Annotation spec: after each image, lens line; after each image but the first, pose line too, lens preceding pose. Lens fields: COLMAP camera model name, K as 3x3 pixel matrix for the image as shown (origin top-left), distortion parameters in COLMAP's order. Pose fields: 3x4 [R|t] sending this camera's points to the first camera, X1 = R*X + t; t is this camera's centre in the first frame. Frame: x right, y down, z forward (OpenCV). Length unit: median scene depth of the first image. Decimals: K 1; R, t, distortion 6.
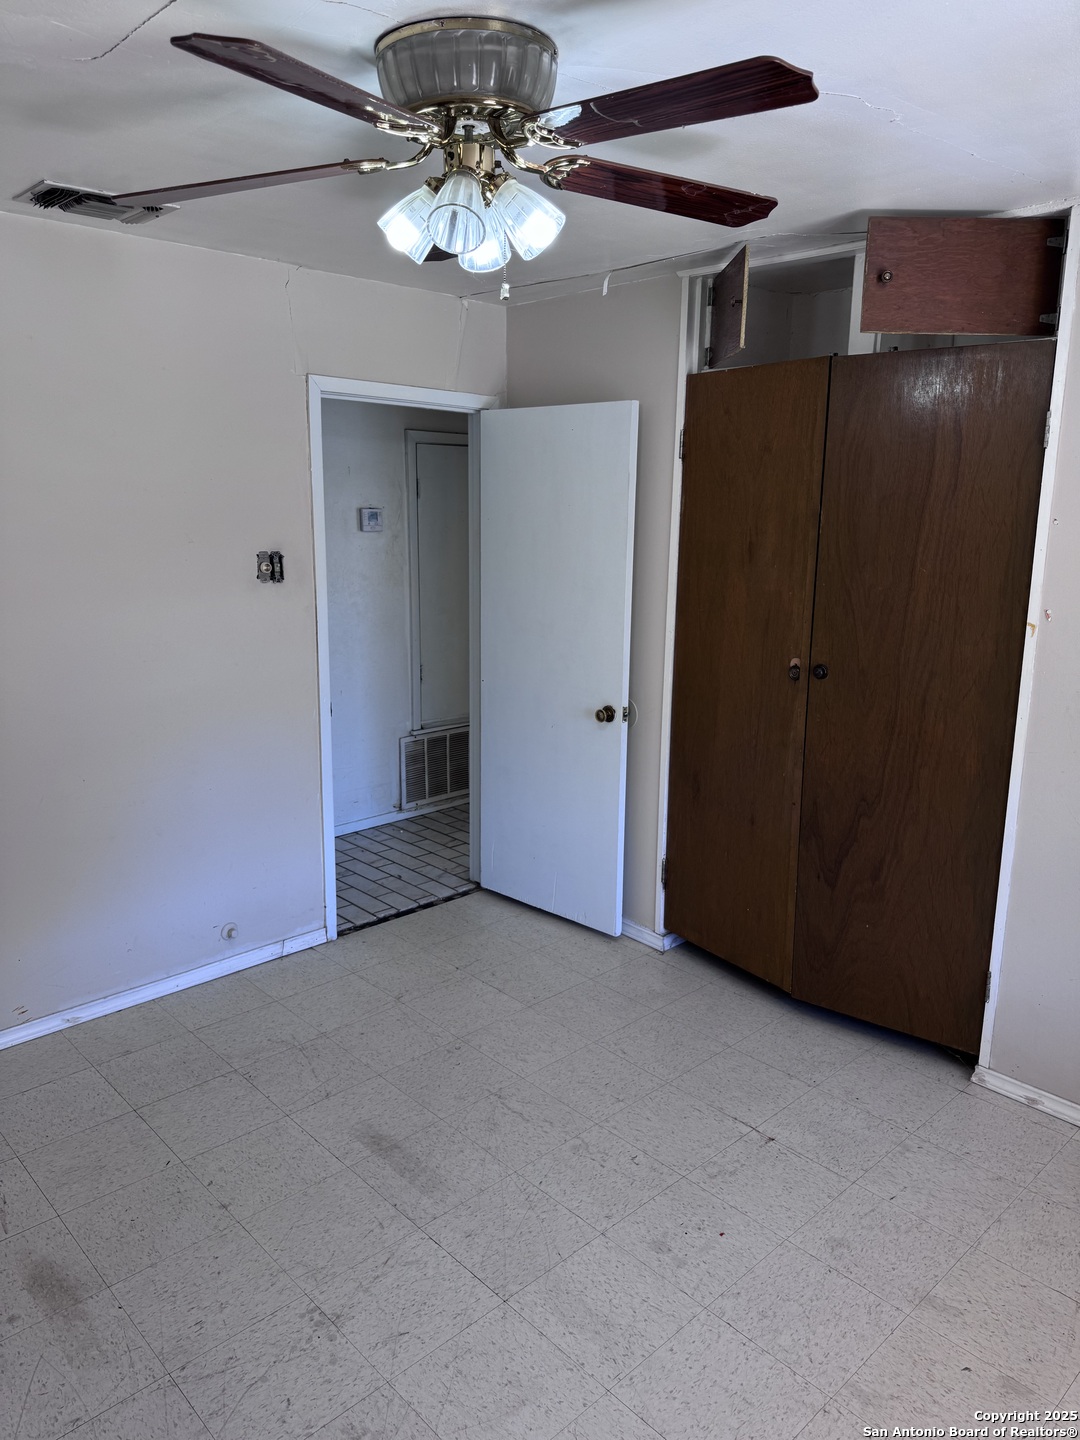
lens RADIAL K [[1021.3, 0, 543.8], [0, 1021.3, 726.0], [0, 0, 1]] dist [0.049504, -0.055729]
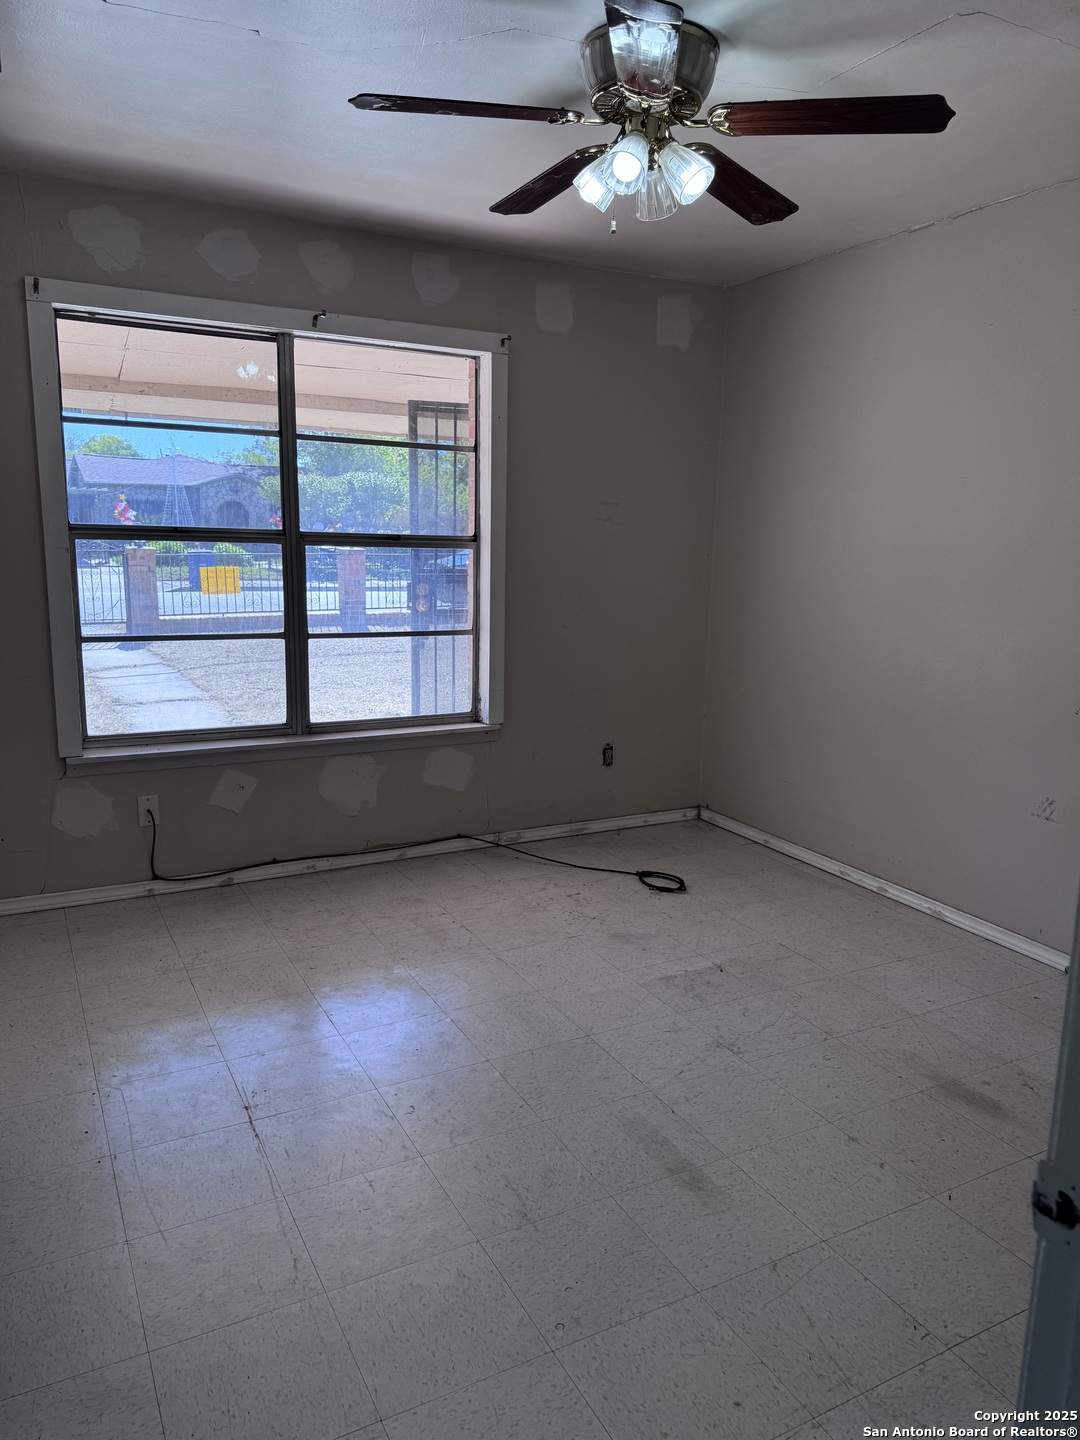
lens RADIAL K [[1021.3, 0, 543.8], [0, 1021.3, 726.0], [0, 0, 1]] dist [0.049504, -0.055729]
pose [[-0.963107, -0.079827, 0.257006, -0.235737], [0.028905, 0.918786, 0.393697, -0.251487], [-0.267561, 0.386602, -0.882582, 1.669700]]
